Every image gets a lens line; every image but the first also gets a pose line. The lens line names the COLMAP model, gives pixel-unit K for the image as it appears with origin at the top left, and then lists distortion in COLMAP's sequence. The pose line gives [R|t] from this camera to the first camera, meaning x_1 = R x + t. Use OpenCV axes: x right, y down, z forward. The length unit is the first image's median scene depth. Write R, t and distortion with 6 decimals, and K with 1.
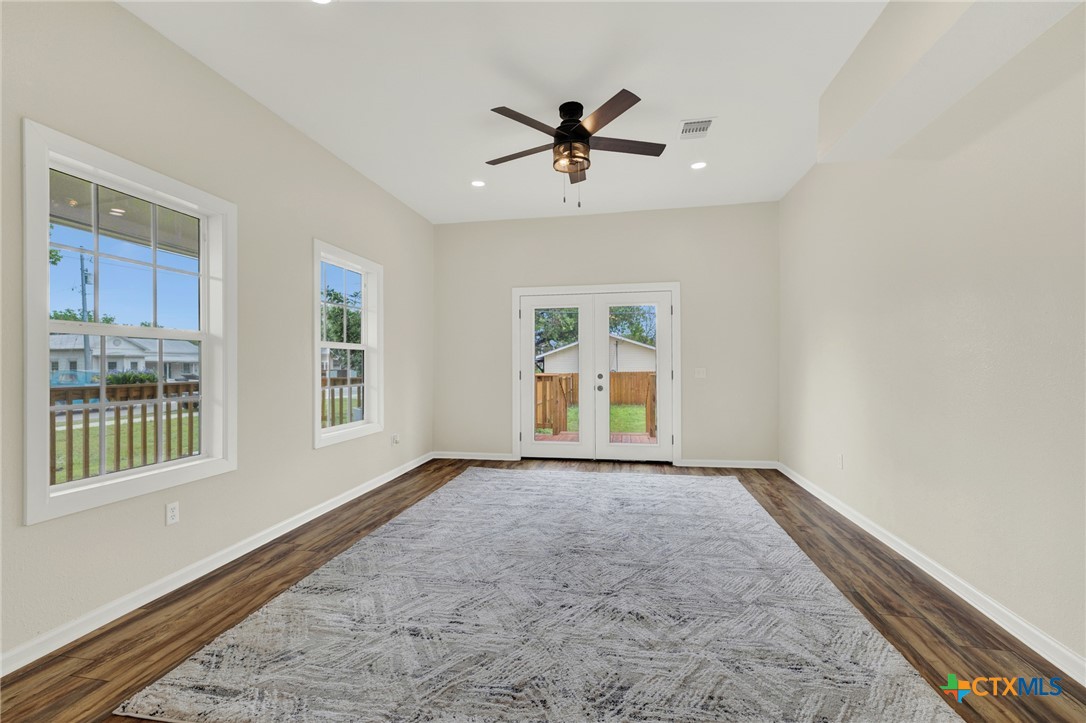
lens RADIAL K [[470.0, 0, 545.6], [0, 470.0, 361.9], [0, 0, 1]] dist [-0.019029, 0.005354]
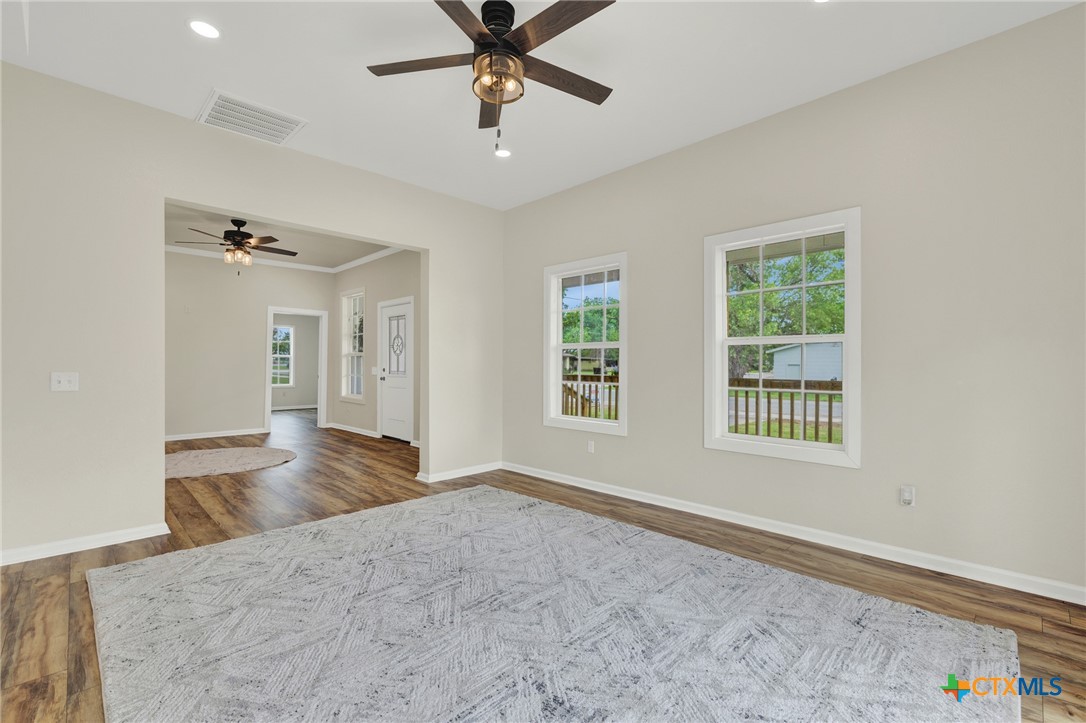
lens RADIAL K [[470.0, 0, 532.8], [0, 470.0, 362.9], [0, 0, 1]] dist [-0.019029, 0.005354]
pose [[-0.584723, 0.003753, -0.811224, 0.642046], [0.004296, 0.999990, 0.001530, 0.000667], [0.811221, -0.002591, -0.584733, 1.533874]]
